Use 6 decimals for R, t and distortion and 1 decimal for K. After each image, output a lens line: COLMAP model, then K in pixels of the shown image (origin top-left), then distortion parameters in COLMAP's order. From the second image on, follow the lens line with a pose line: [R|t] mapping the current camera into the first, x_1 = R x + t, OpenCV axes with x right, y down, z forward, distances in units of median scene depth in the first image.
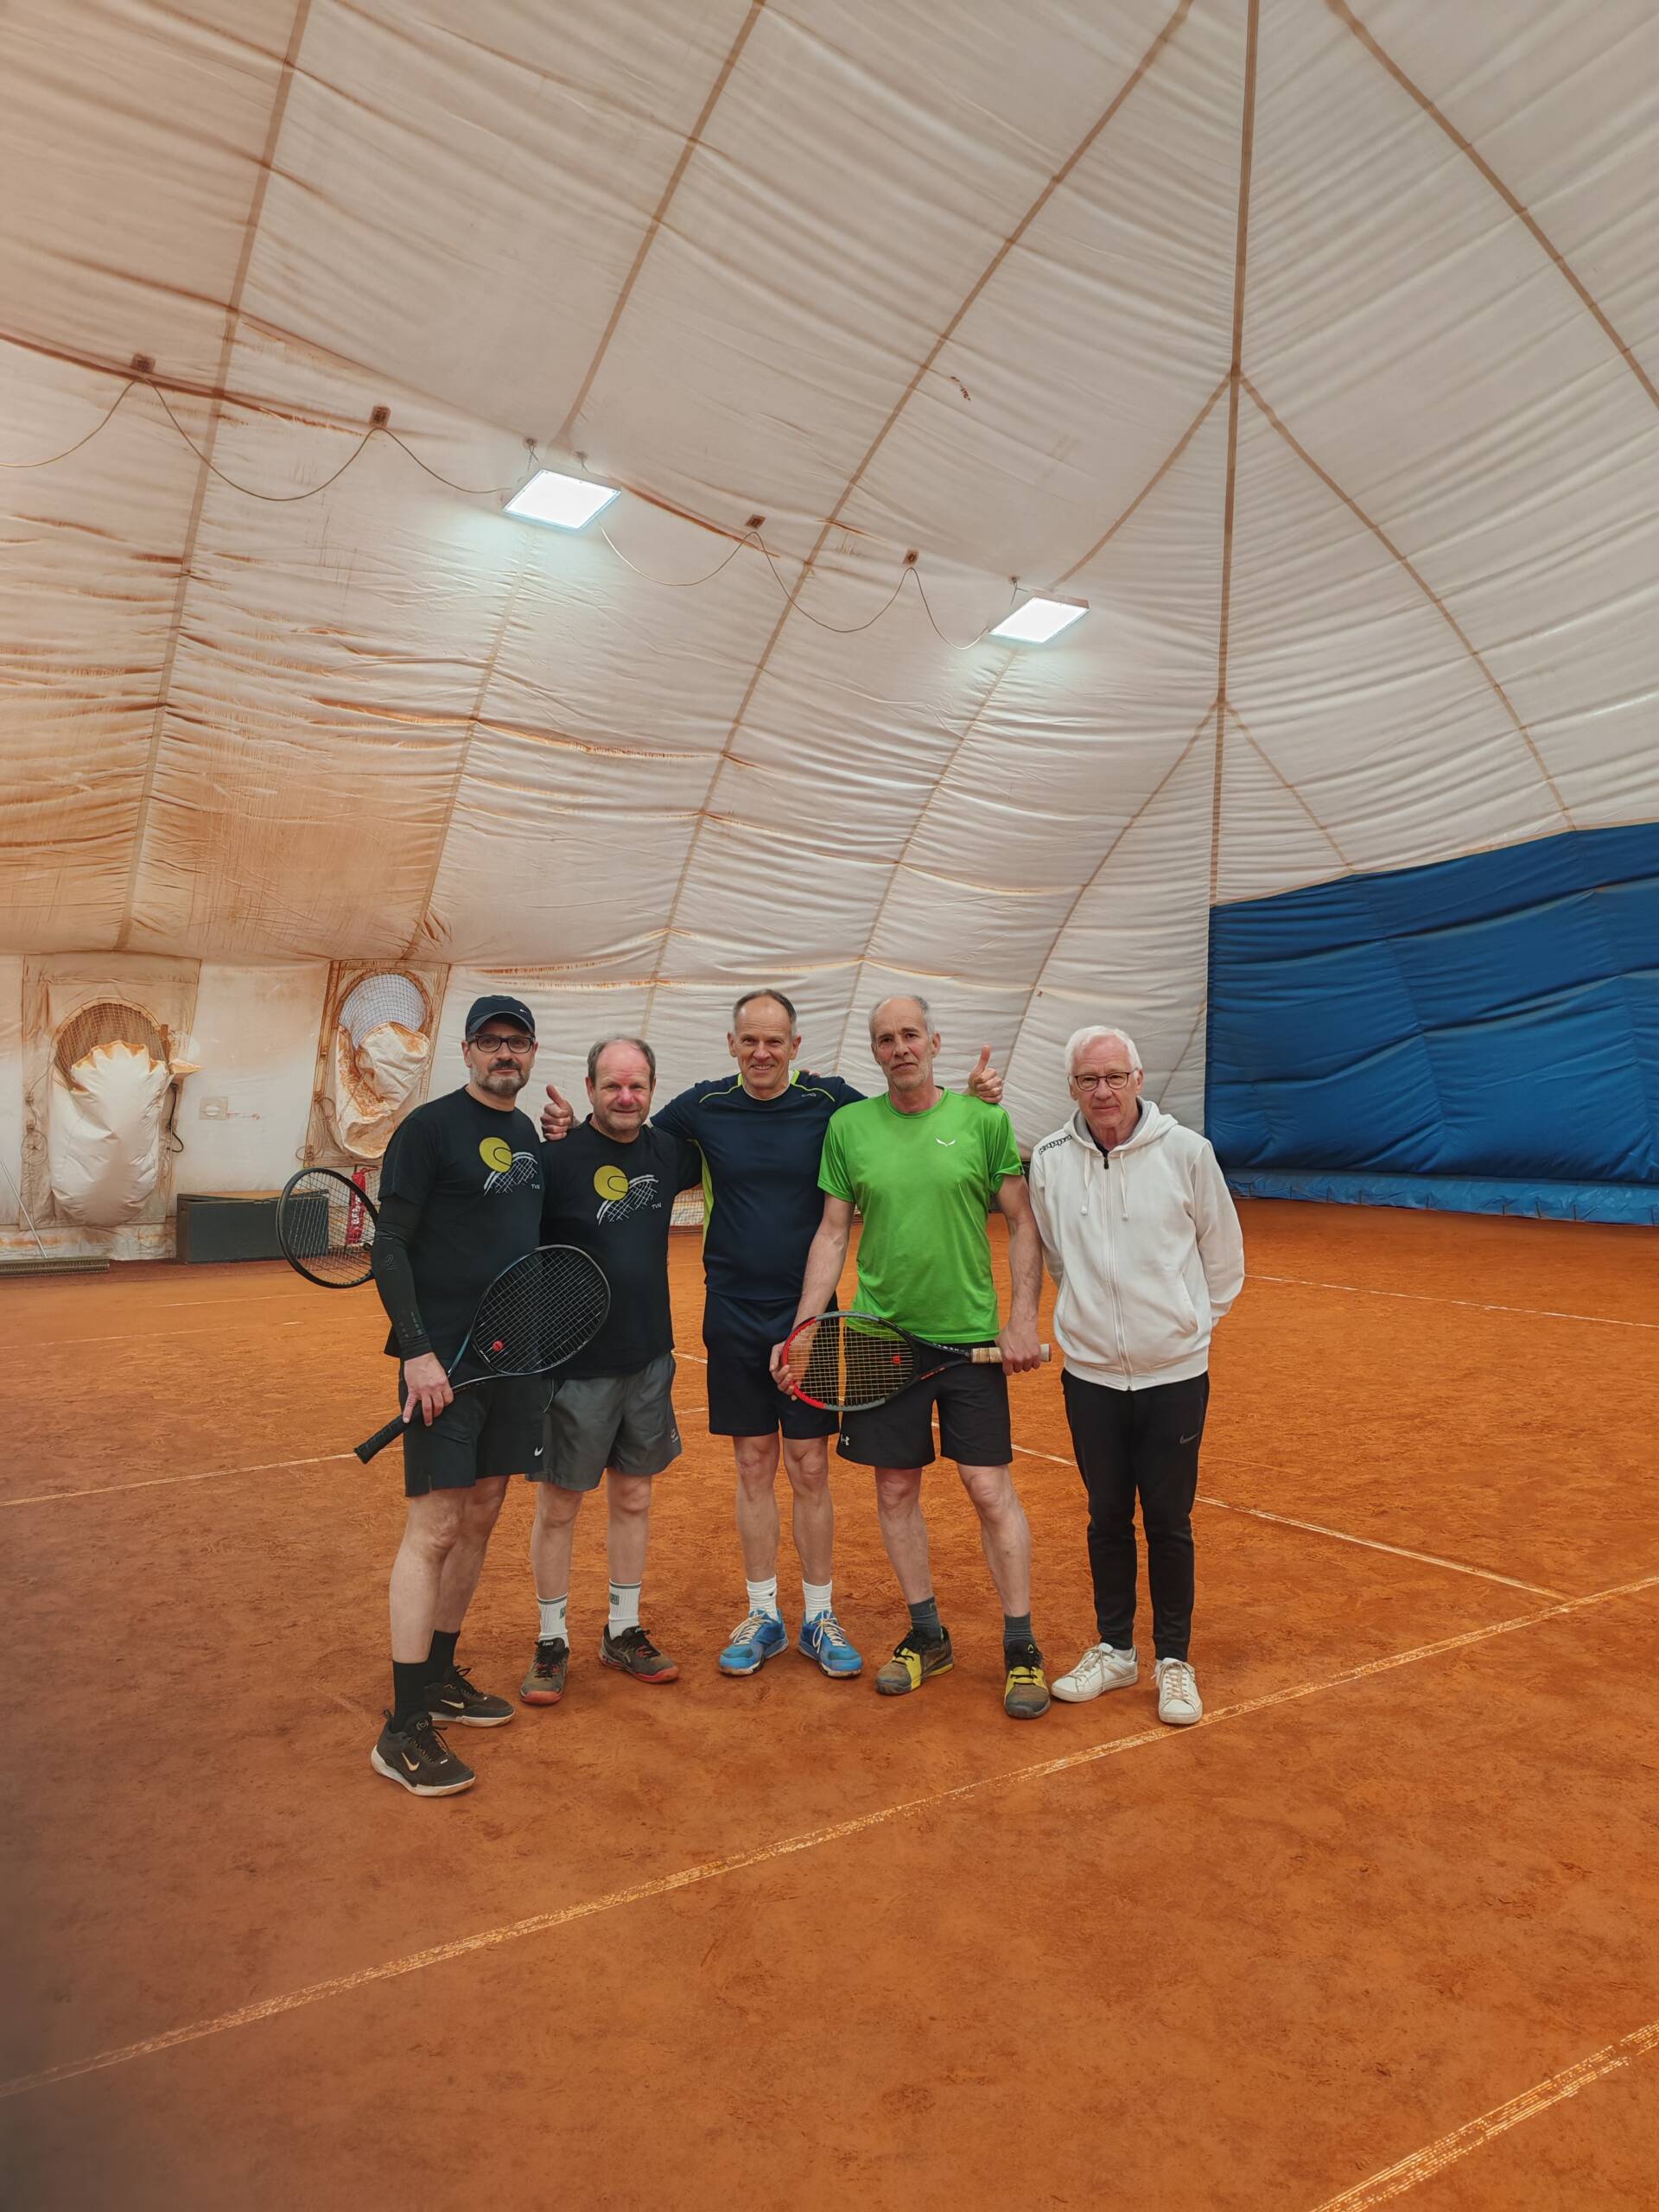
lens RADIAL K [[1705.2, 0, 831.7], [0, 1705.2, 1079.5], [0, 0, 1]] dist [0.018859, -0.005409]
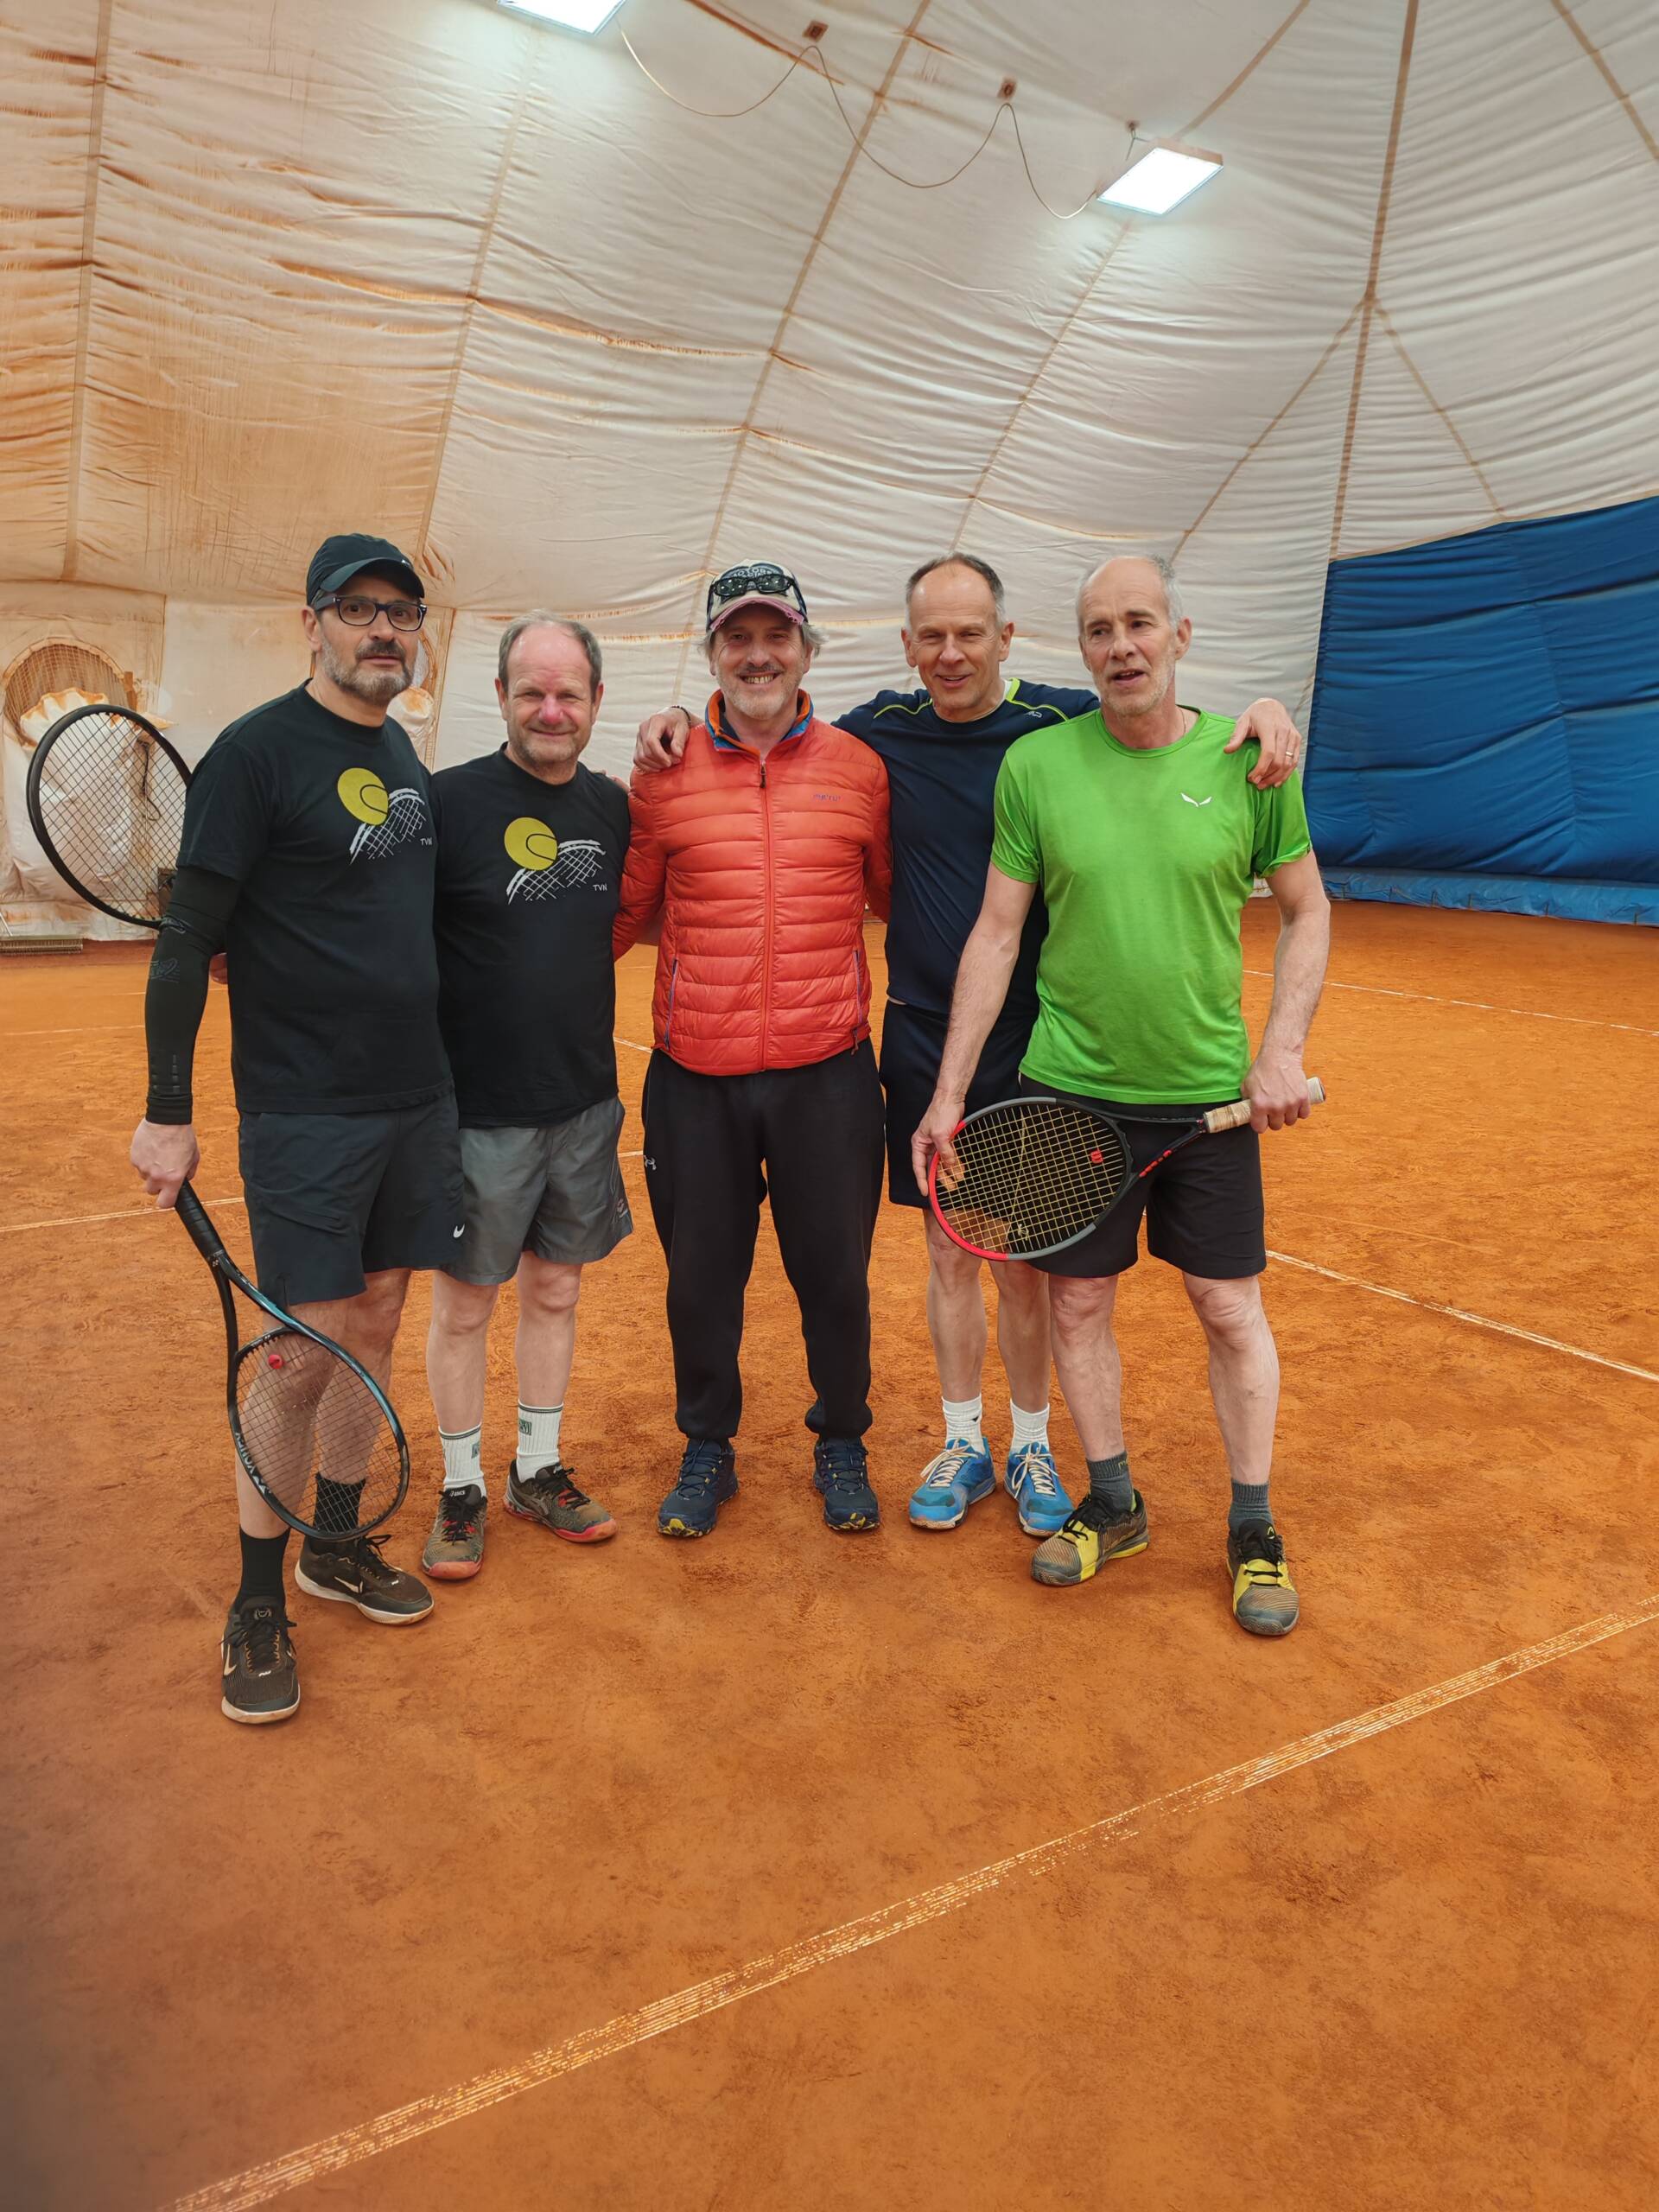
lens RADIAL K [[1705.2, 0, 816.0], [0, 1705.2, 1115.5], [0, 0, 1]] dist [0.018859, -0.005409]
pose [[0.999165, 0.026059, -0.031474, -0.006168], [-0.019289, 0.979828, 0.198910, 0.009684], [0.036023, -0.198137, 0.979512, 0.116919]]
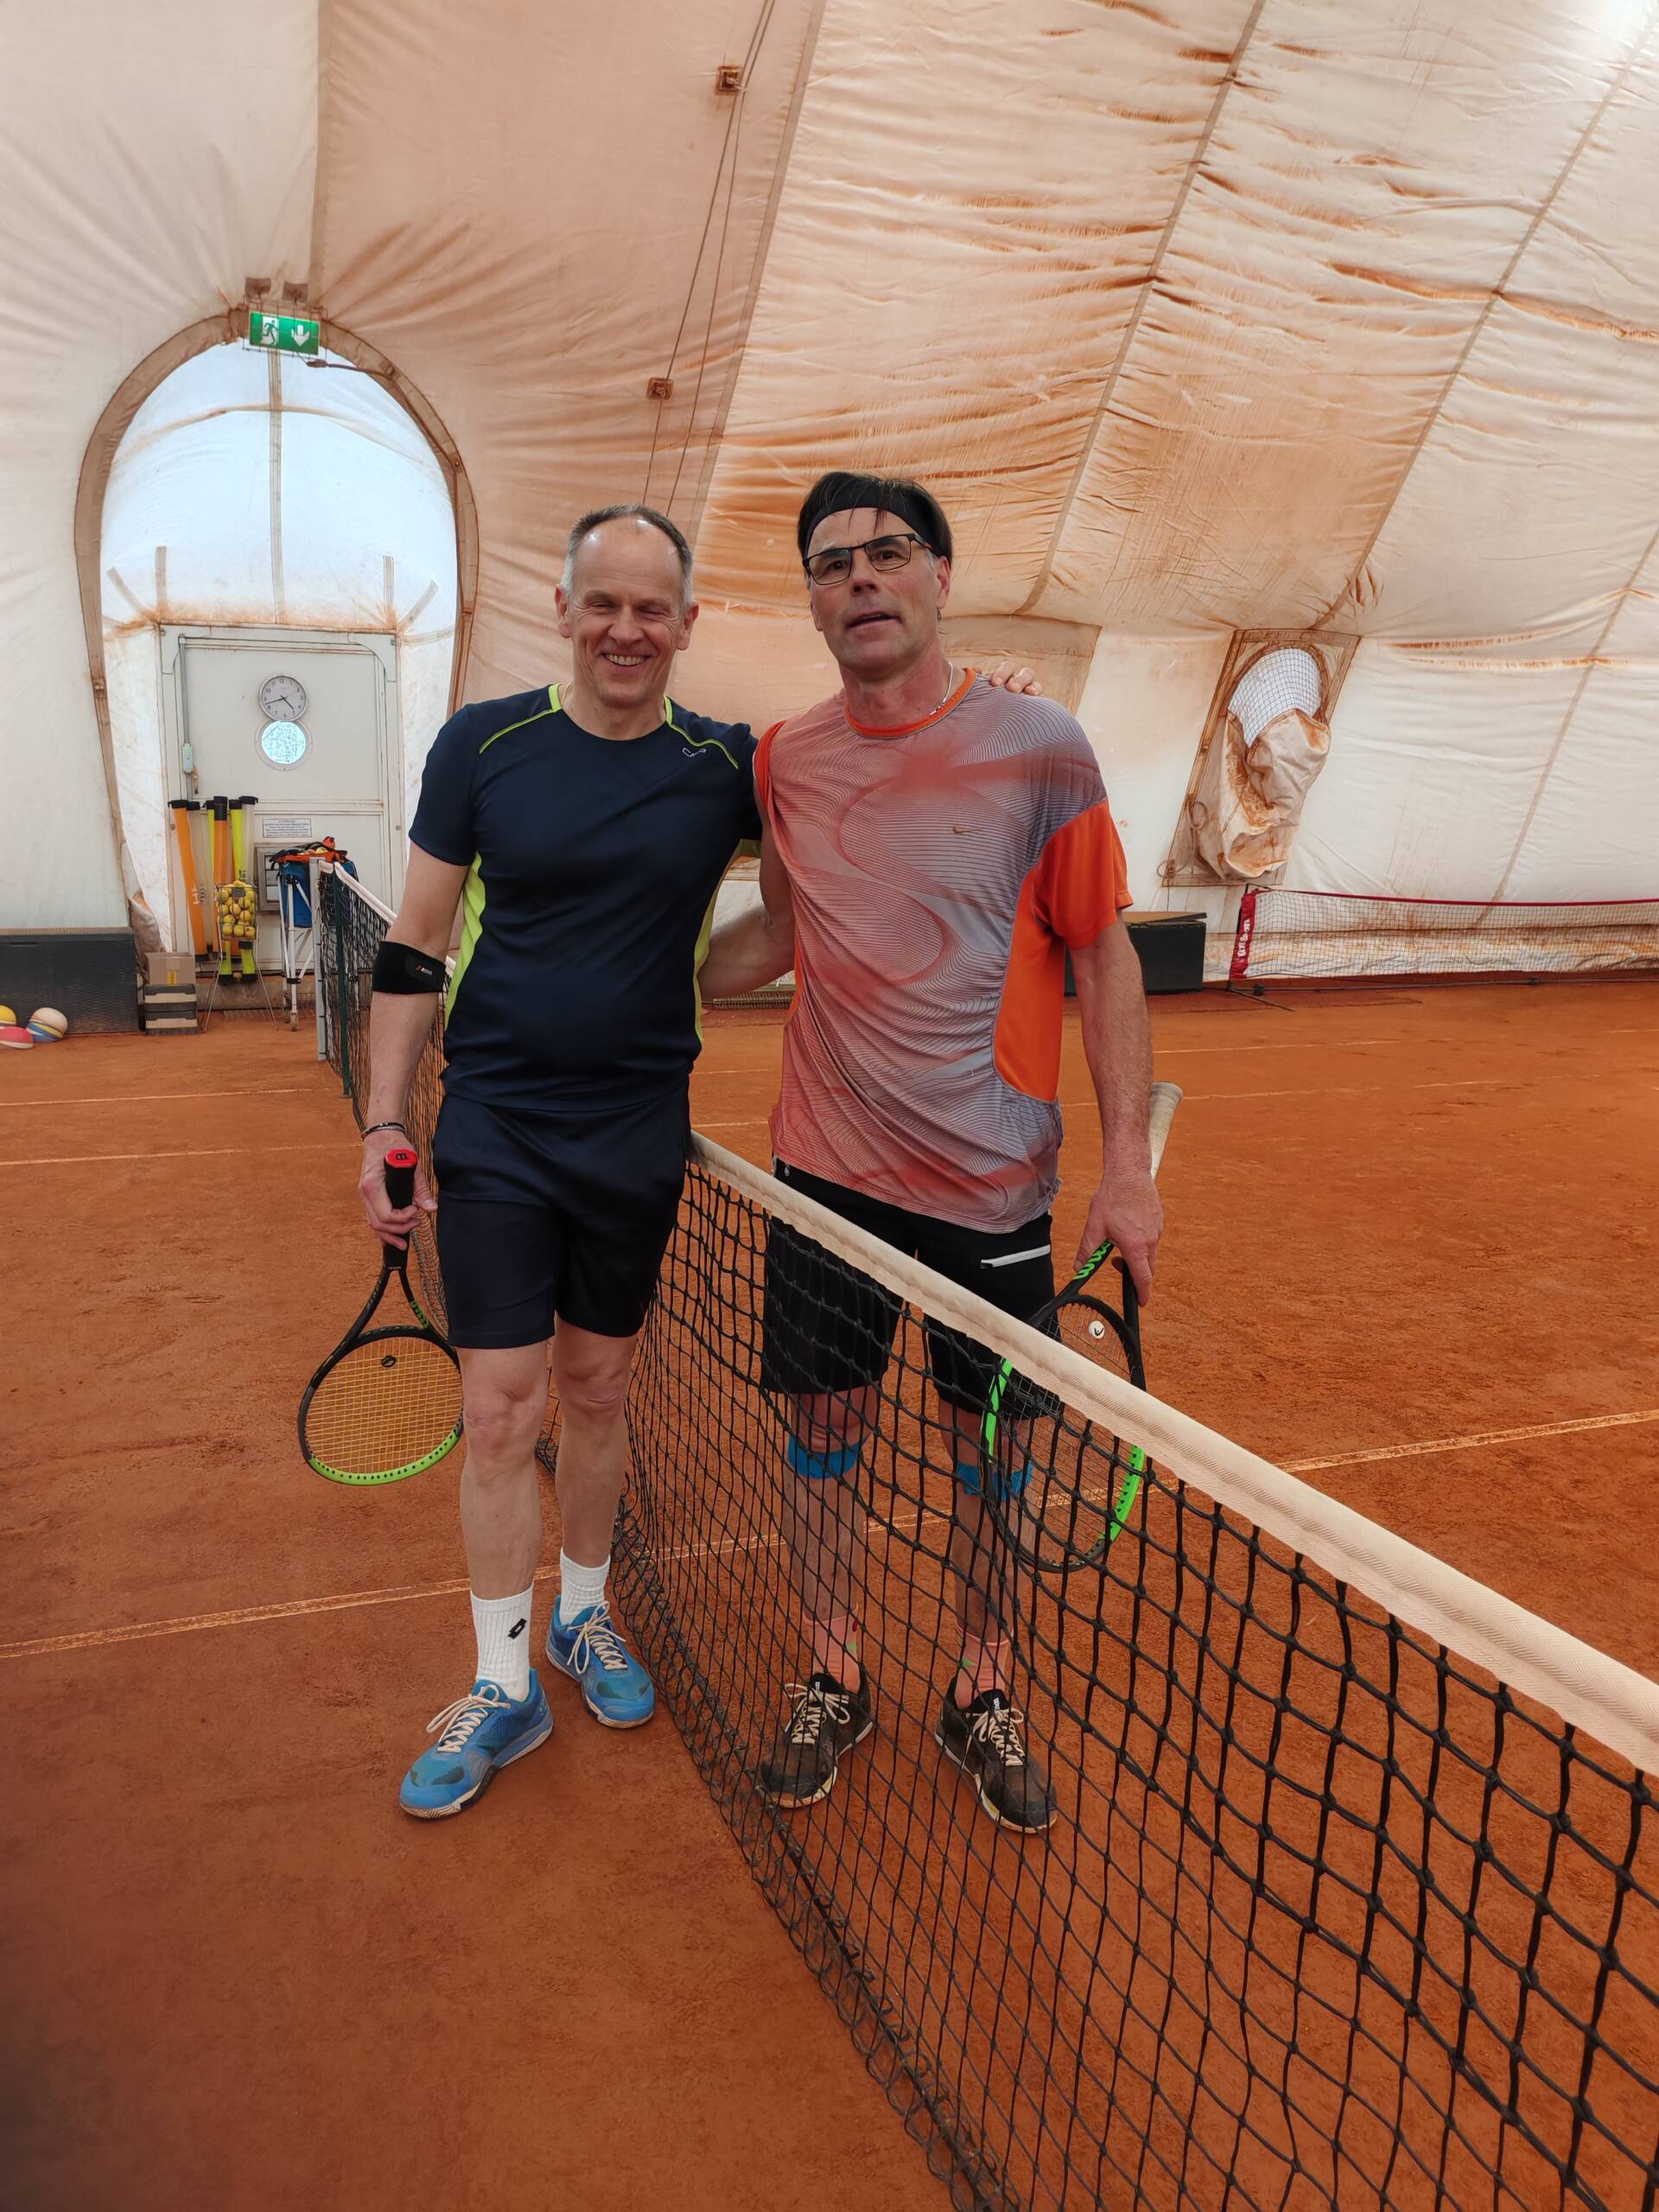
lens RADIAL K [[1705.2, 0, 811.7], [0, 1705.2, 1092.6], [0, 0, 1]] dist [0.018859, -0.005409]
pose [[0.970121, 0.062494, -0.234433, -0.310417], [-0.020551, 0.983951, 0.177254, 0.007246], [0.241748, -0.167140, 0.955836, 0.152428]]
